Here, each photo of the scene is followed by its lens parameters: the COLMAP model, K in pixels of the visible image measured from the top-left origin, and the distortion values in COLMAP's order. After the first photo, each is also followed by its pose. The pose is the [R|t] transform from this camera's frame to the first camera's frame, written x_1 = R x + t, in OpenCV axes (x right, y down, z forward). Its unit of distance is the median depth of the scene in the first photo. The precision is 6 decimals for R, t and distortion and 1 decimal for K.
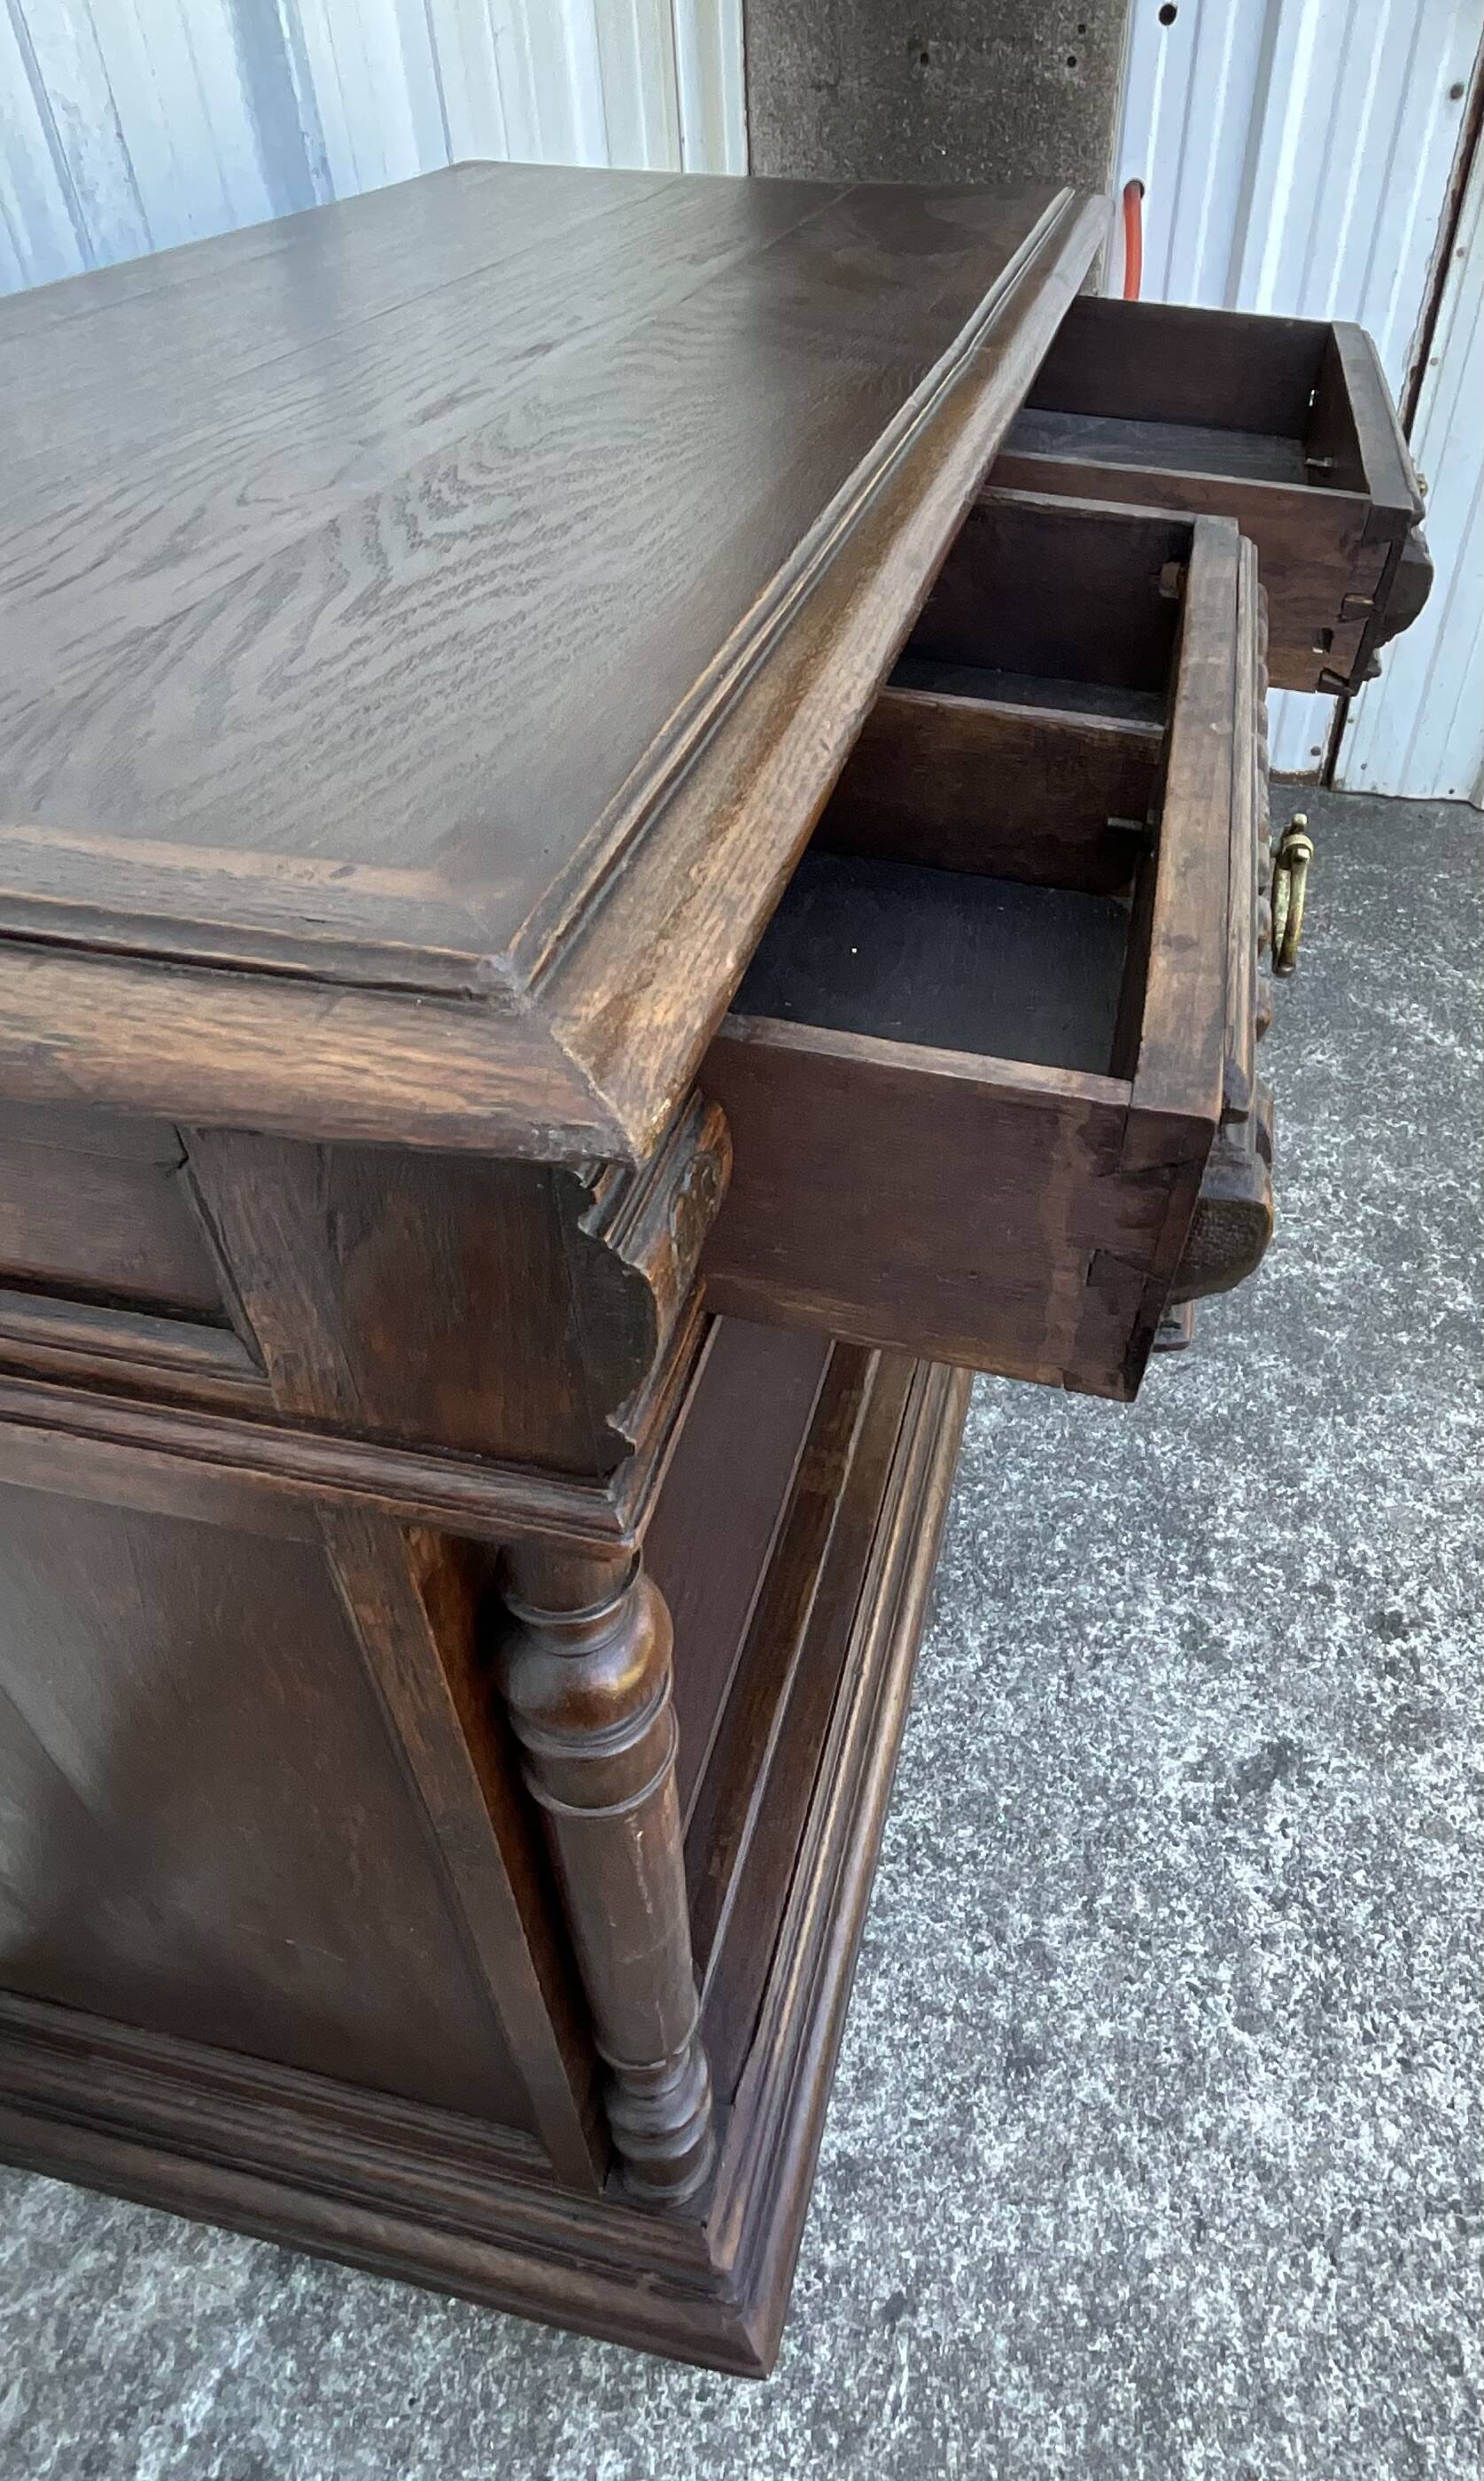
lens RADIAL K [[1444.5, 0, 831.0], [0, 1444.5, 1168.2], [0, 0, 1]] dist [-0.023109, 0.019853]
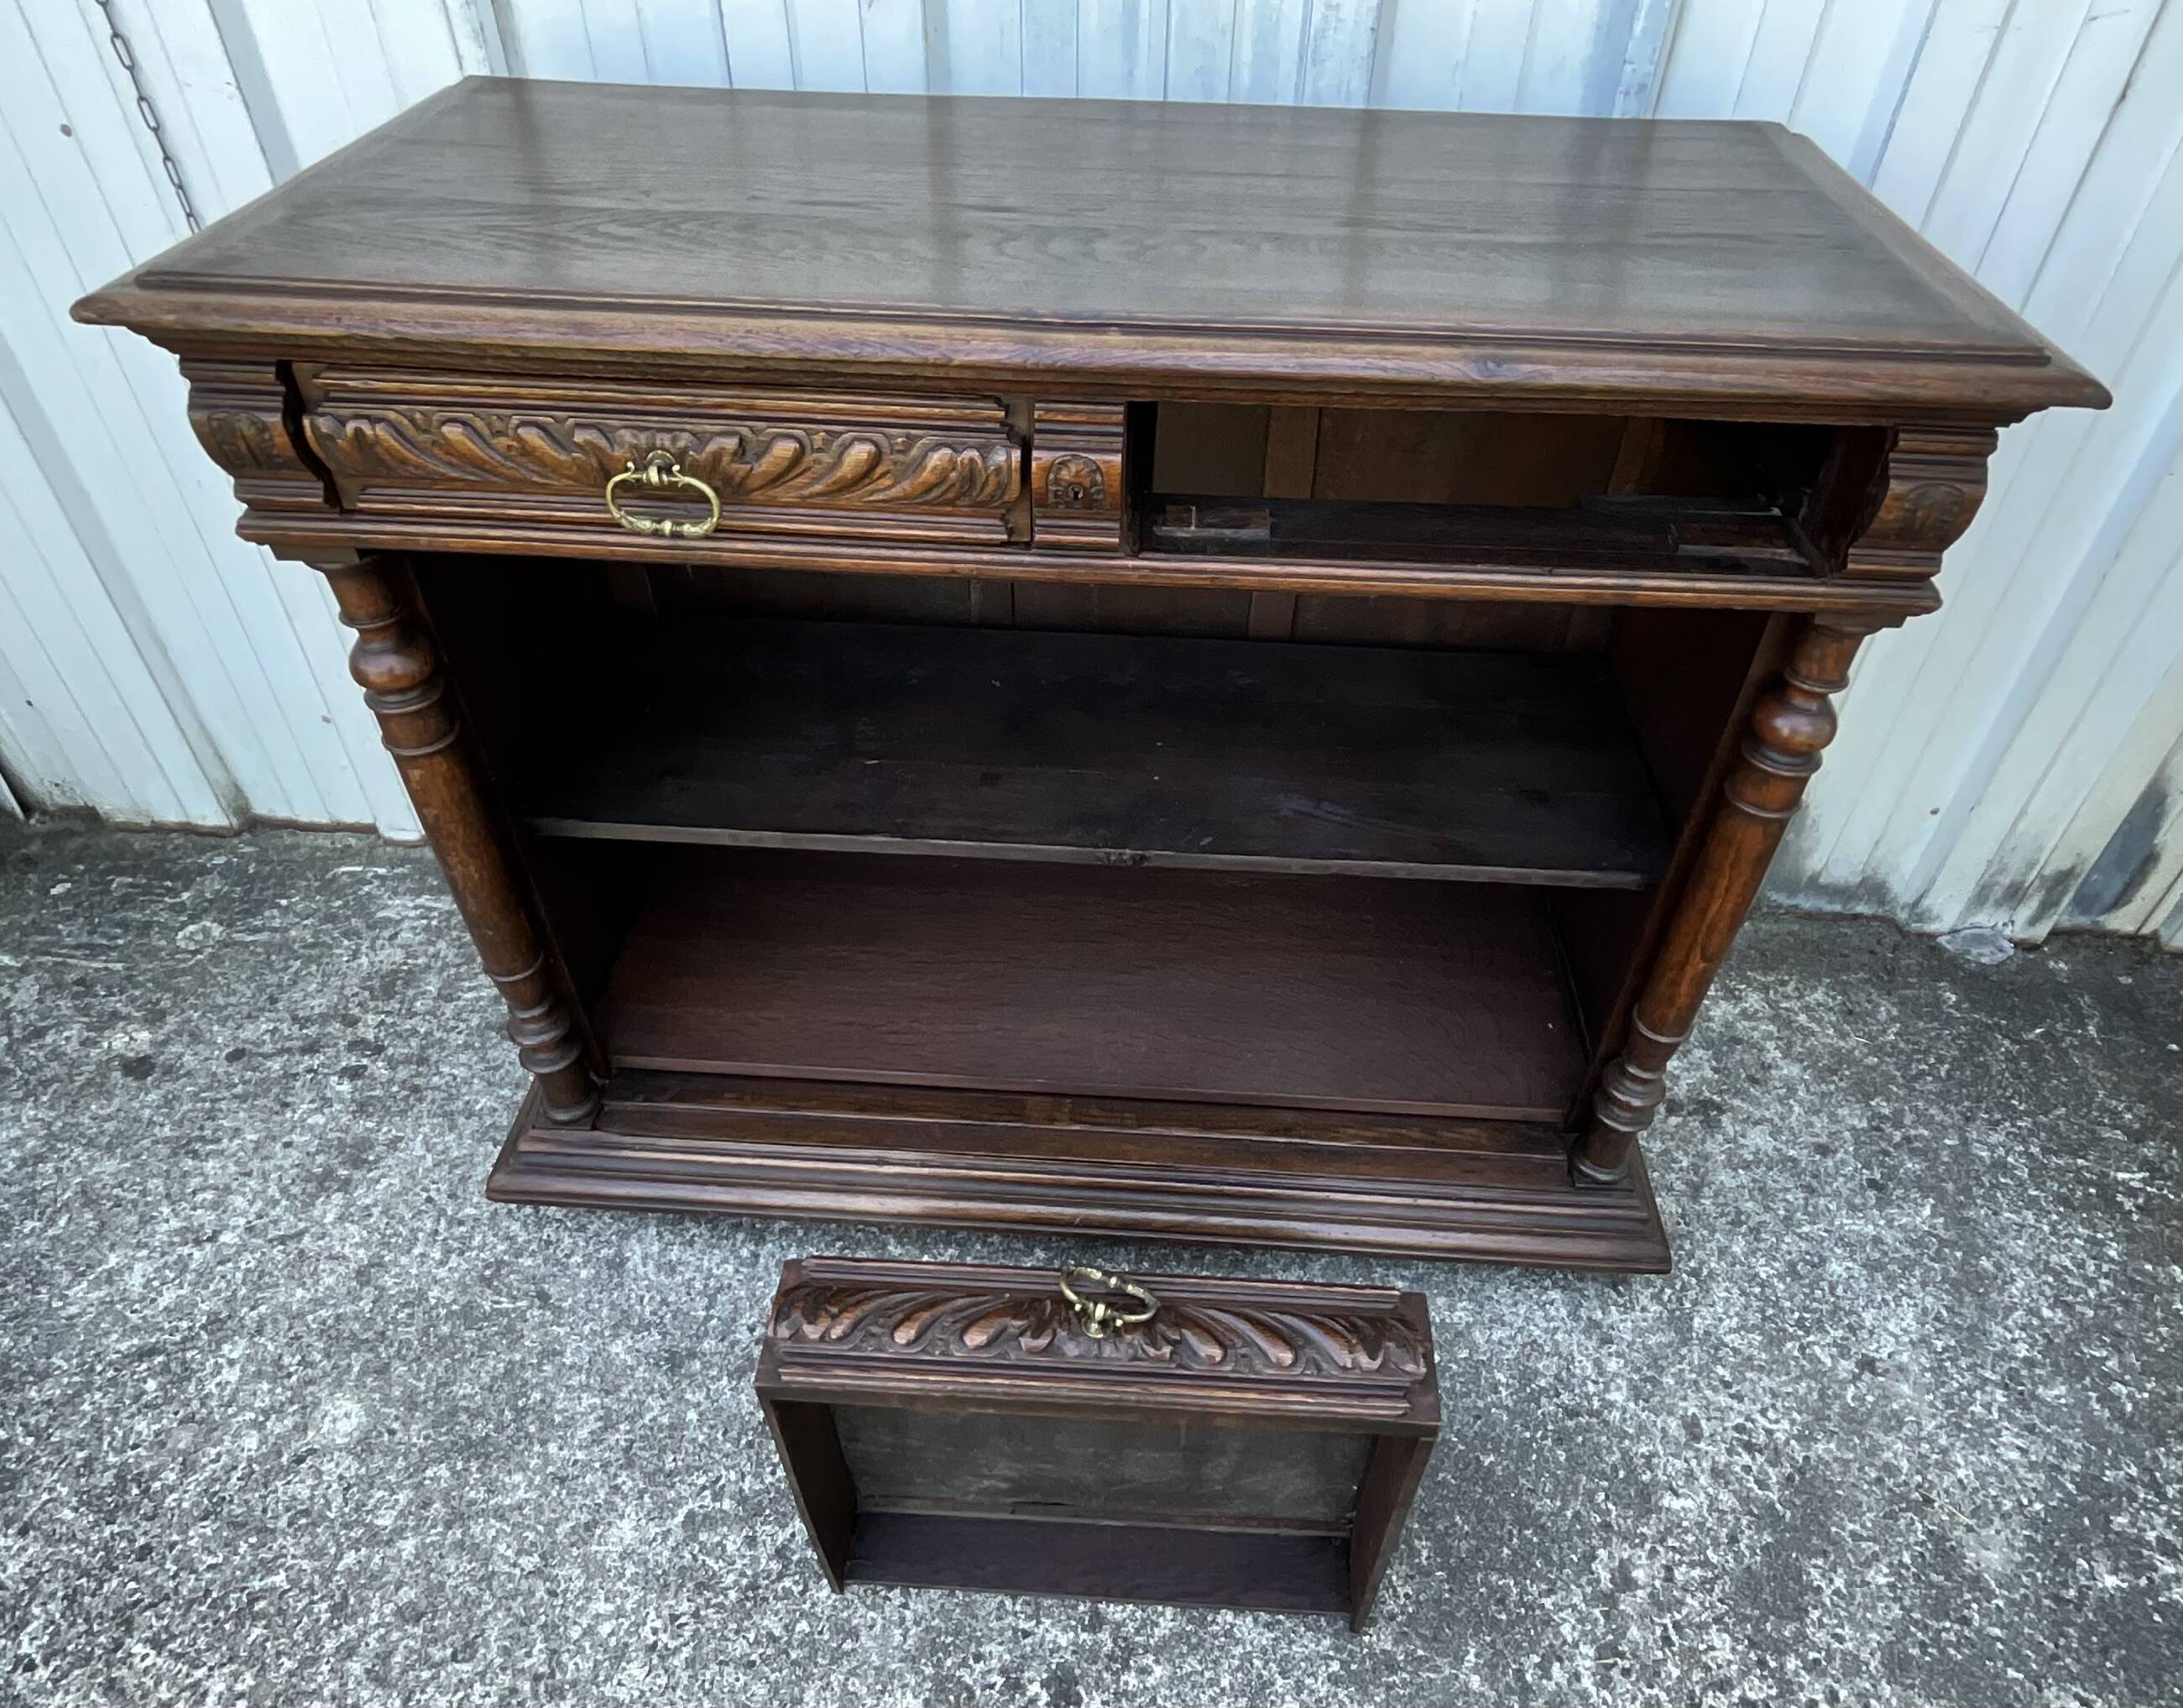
lens RADIAL K [[1361.2, 0, 1114.3], [0, 1361.2, 890.8], [0, 0, 1]] dist [-0.027061, 0.021054]
pose [[0.167458, 0.668654, -0.724472, 0.801453], [-0.658793, 0.622589, 0.422344, -0.485433], [0.733450, 0.406553, 0.544762, 0.365156]]
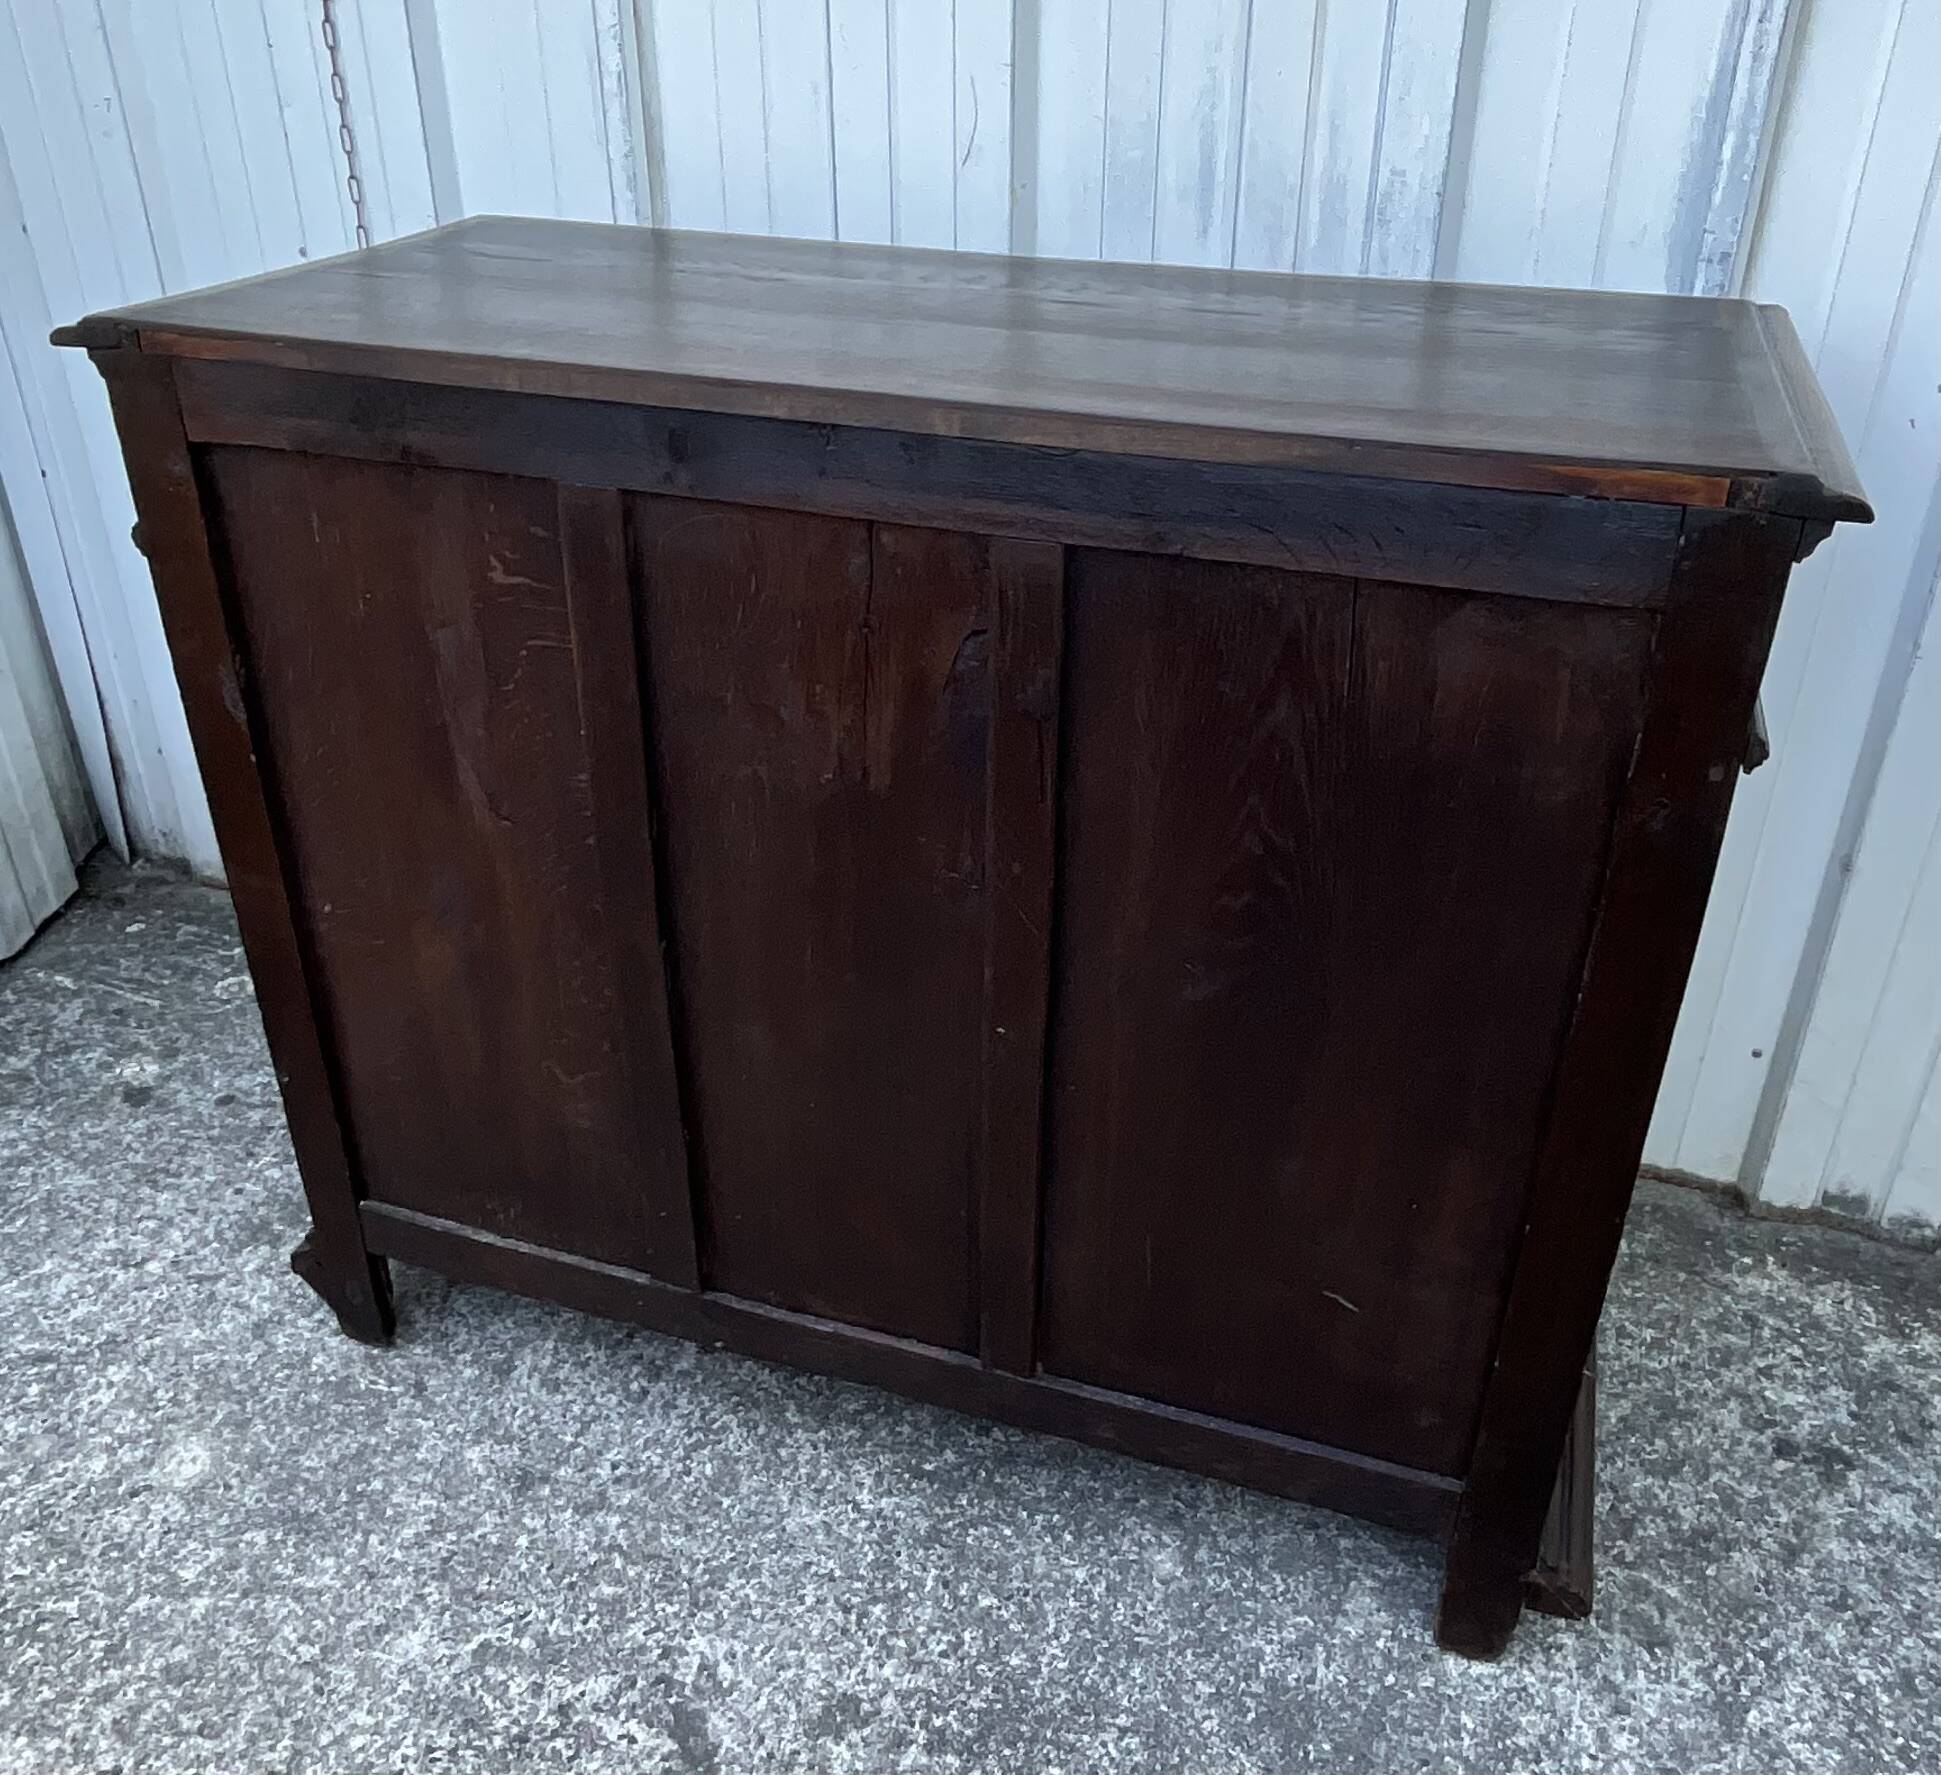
lens RADIAL K [[1625.4, 0, 1029.8], [0, 1625.4, 815.3], [0, 0, 1]] dist [-0.034022, 0.027052]
pose [[-0.088491, 0.475522, -0.875242, 0.990465], [-0.659164, 0.630811, 0.409367, -0.593752], [0.746775, 0.613153, 0.257626, 0.551891]]
